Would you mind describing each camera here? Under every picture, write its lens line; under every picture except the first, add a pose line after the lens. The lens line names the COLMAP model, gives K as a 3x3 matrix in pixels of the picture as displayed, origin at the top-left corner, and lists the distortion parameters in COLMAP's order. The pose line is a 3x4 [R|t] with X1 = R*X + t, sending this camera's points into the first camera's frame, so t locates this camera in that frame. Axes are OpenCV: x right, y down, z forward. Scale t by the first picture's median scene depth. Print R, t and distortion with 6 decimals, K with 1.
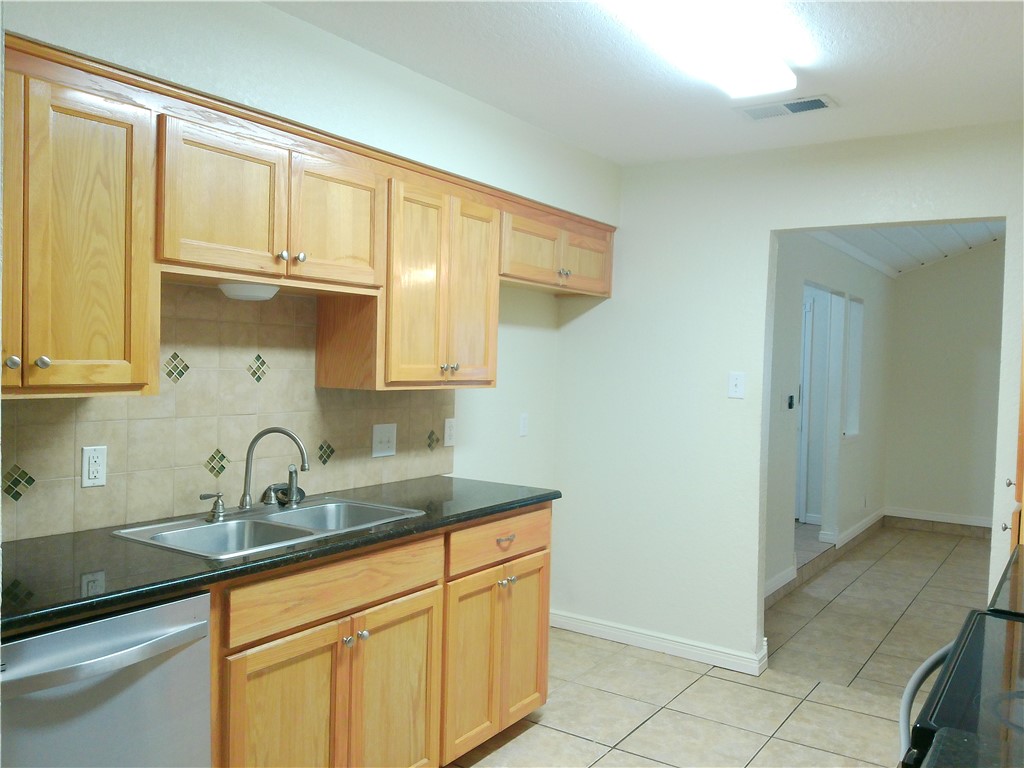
lens RADIAL K [[843.3, 0, 512.0], [0, 843.3, 384.2], [0, 0, 1]] dist [0.058123, -0.108681]
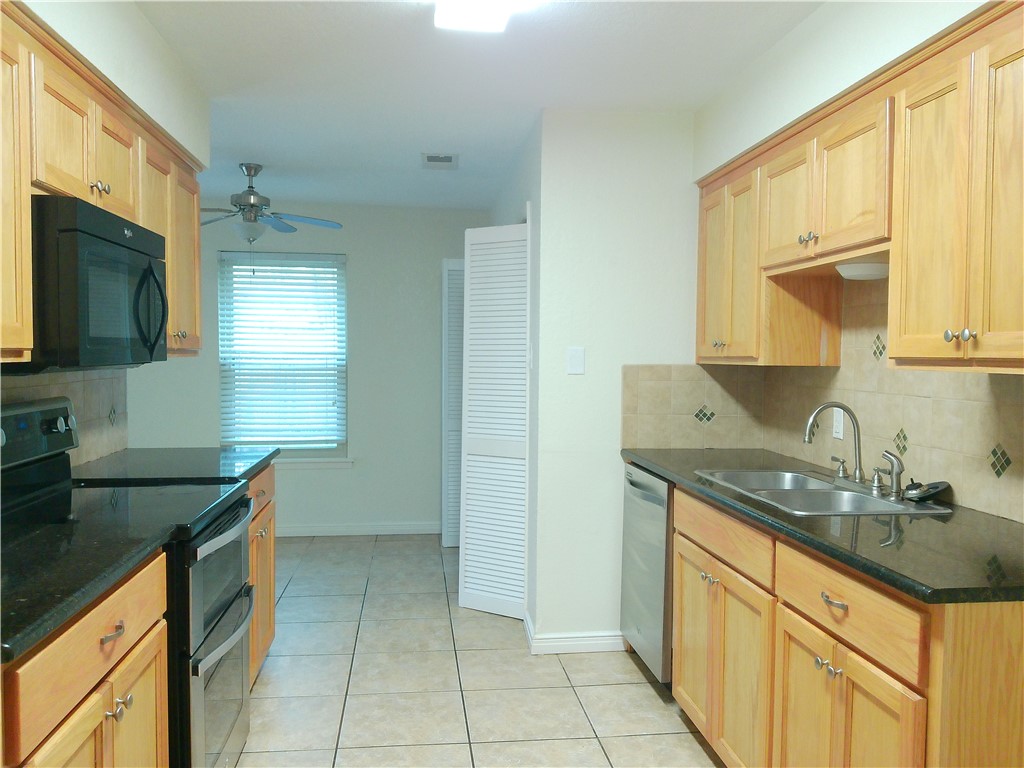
lens RADIAL K [[843.3, 0, 514.4], [0, 843.3, 383.5], [0, 0, 1]] dist [0.058123, -0.108681]
pose [[-0.754173, -0.013522, -0.656536, 0.530171], [-0.051804, 0.997897, 0.038956, 0.006567], [0.654629, 0.063391, -0.753288, 1.168843]]
